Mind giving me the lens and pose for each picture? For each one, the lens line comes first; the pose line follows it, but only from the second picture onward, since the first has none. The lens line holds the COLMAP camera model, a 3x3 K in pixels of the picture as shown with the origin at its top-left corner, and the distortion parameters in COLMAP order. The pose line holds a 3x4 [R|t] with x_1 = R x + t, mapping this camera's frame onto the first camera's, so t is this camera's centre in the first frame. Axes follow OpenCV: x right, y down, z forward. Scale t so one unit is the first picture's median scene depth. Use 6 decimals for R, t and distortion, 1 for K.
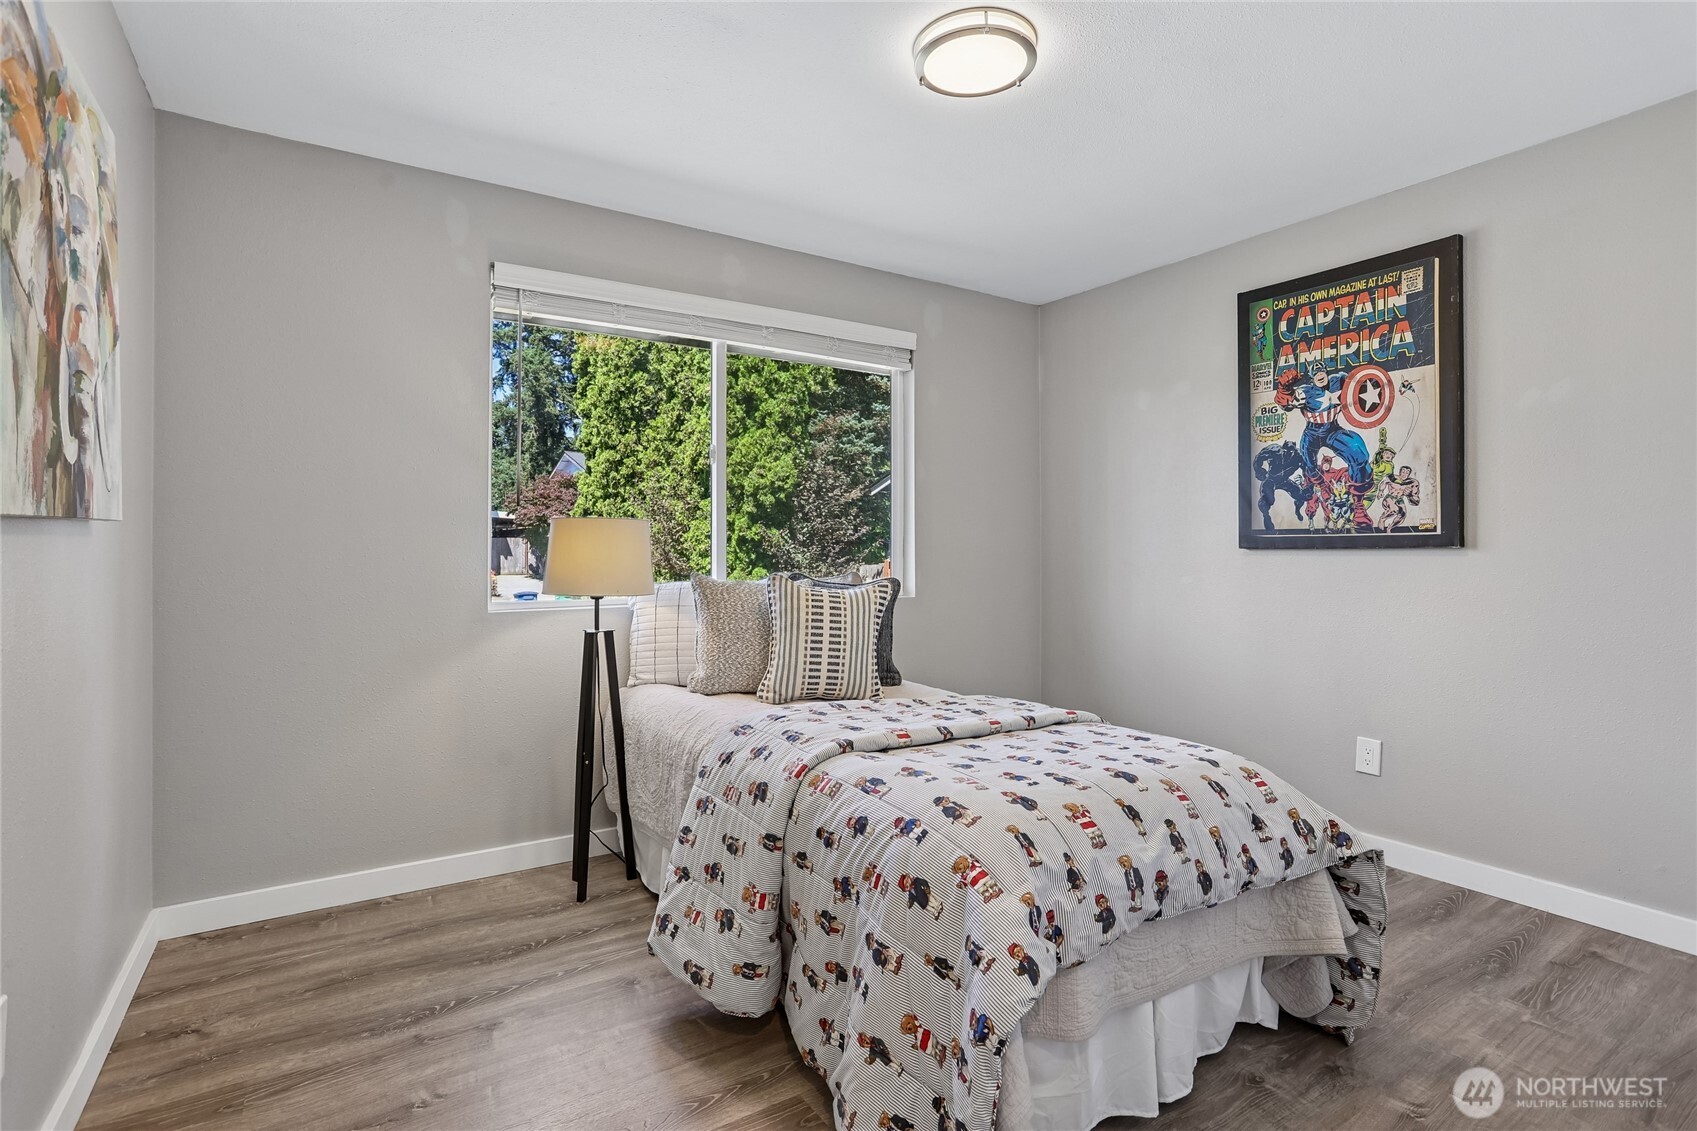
lens RADIAL K [[826.9, 0, 847.9], [0, 826.9, 562.1], [0, 0, 1]] dist [-0.021271, 0.001610]
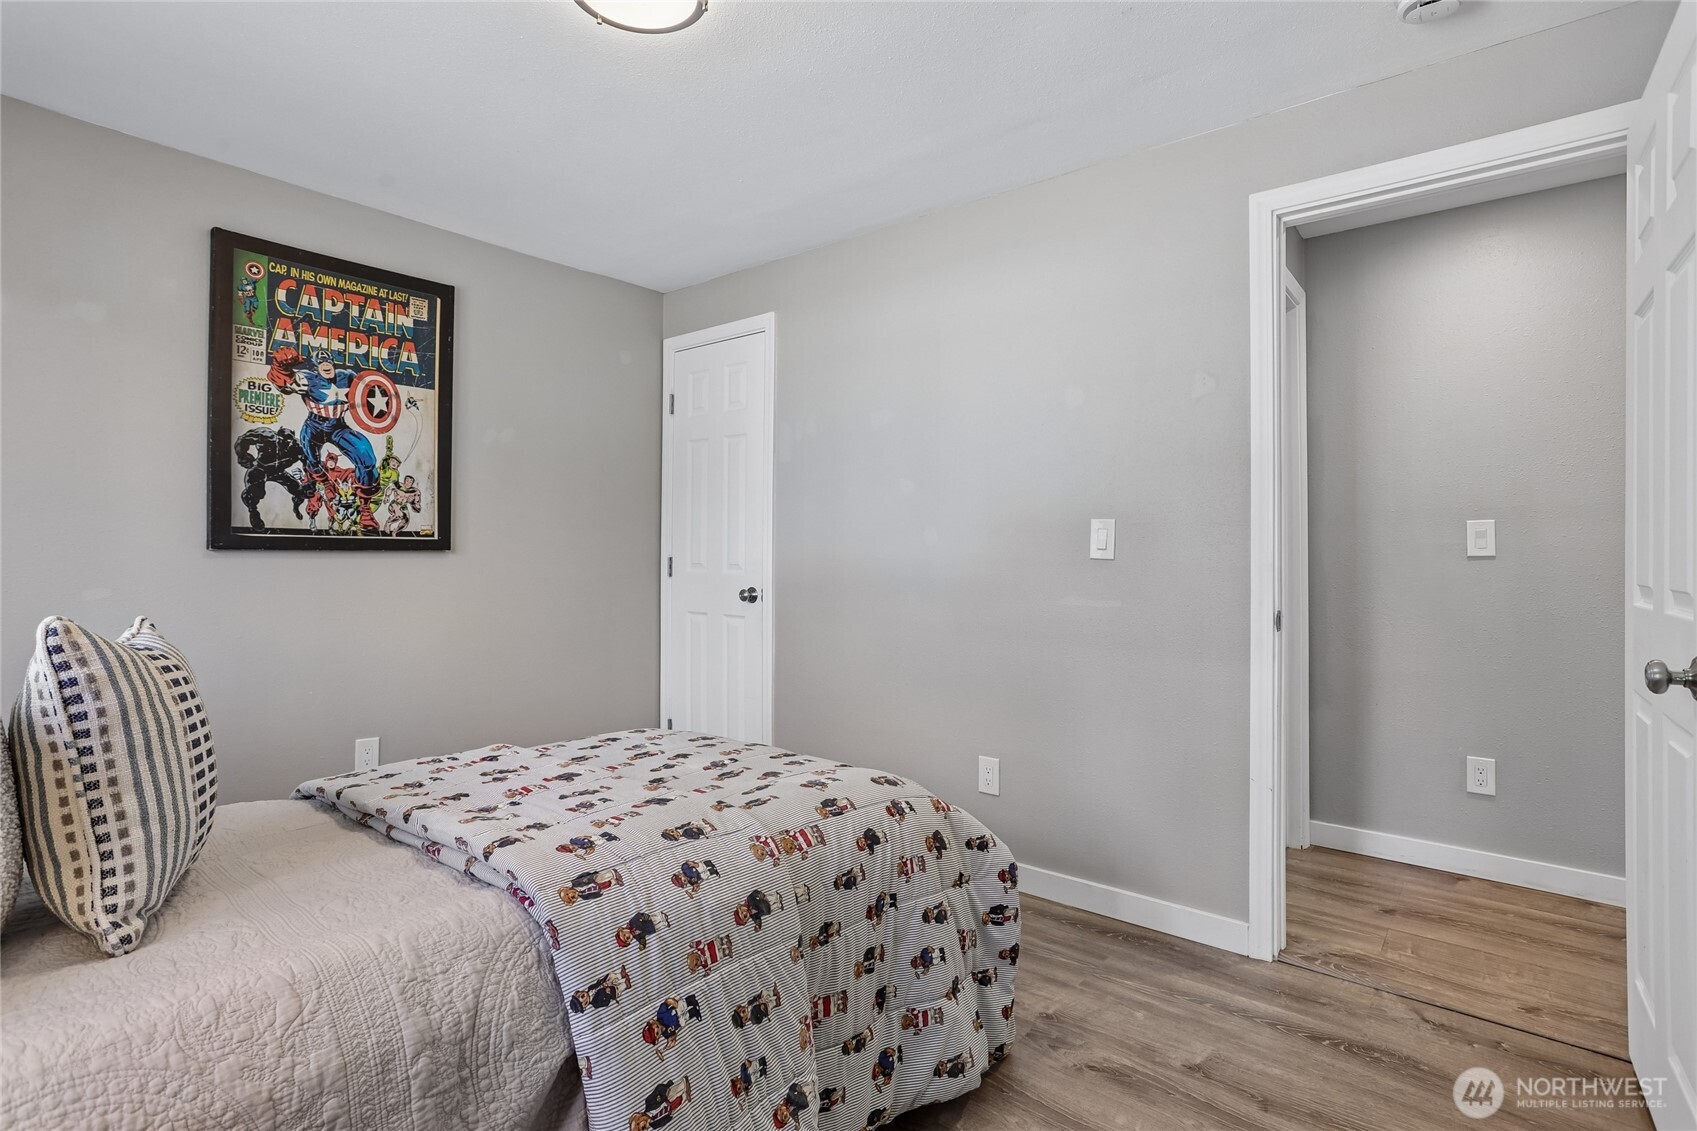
lens RADIAL K [[826.9, 0, 845.5], [0, 826.9, 558.5], [0, 0, 1]] dist [-0.021271, 0.001610]
pose [[-0.278801, -0.005402, 0.960334, -0.496221], [0.006079, 0.999954, 0.007389, -0.011346], [-0.960330, 0.007898, -0.278755, 0.705041]]
